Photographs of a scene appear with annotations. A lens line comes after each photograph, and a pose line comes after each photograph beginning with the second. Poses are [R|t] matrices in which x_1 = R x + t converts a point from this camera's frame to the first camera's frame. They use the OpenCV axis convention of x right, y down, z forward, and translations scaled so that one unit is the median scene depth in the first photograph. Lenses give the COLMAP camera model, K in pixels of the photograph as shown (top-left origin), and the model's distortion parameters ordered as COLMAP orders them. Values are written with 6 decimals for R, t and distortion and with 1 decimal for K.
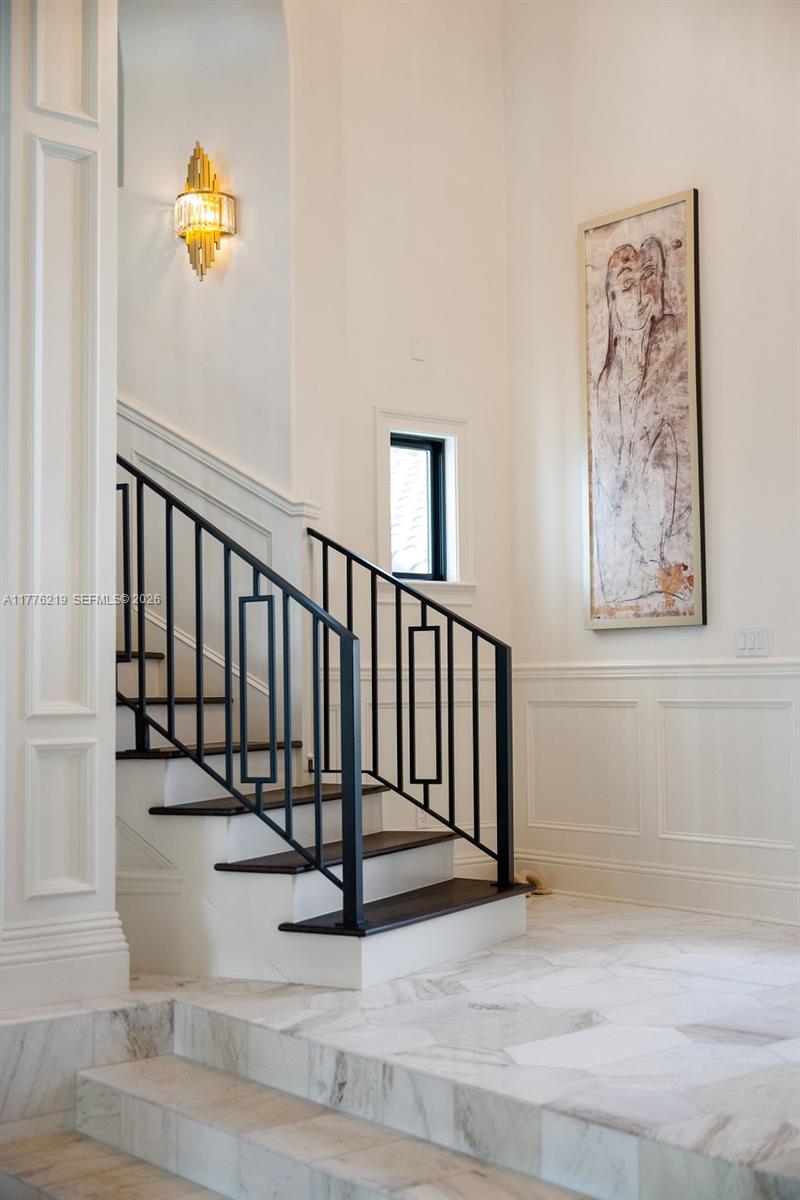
lens RADIAL K [[1571.5, 0, 400.4], [0, 1571.5, 598.2], [0, 0, 1]] dist [-0.017114, 0.000000]
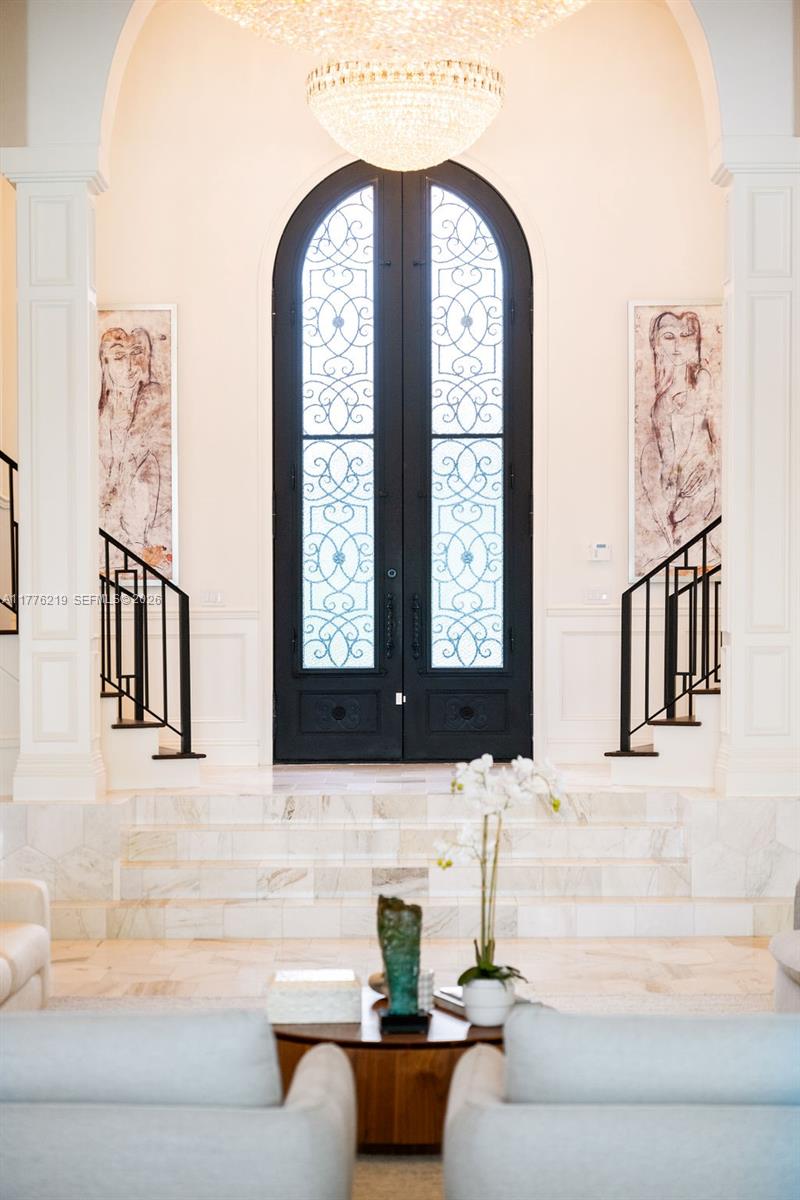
lens RADIAL K [[2365.4, 0, 400.0], [0, 2365.4, 601.2], [0, 0, 1]] dist [0.252099, 0.000000]
pose [[0.659895, 0.011354, 0.751272, -1.404026], [-0.038963, 0.999058, 0.019124, -0.021215], [-0.750347, -0.041891, 0.659715, -0.714226]]
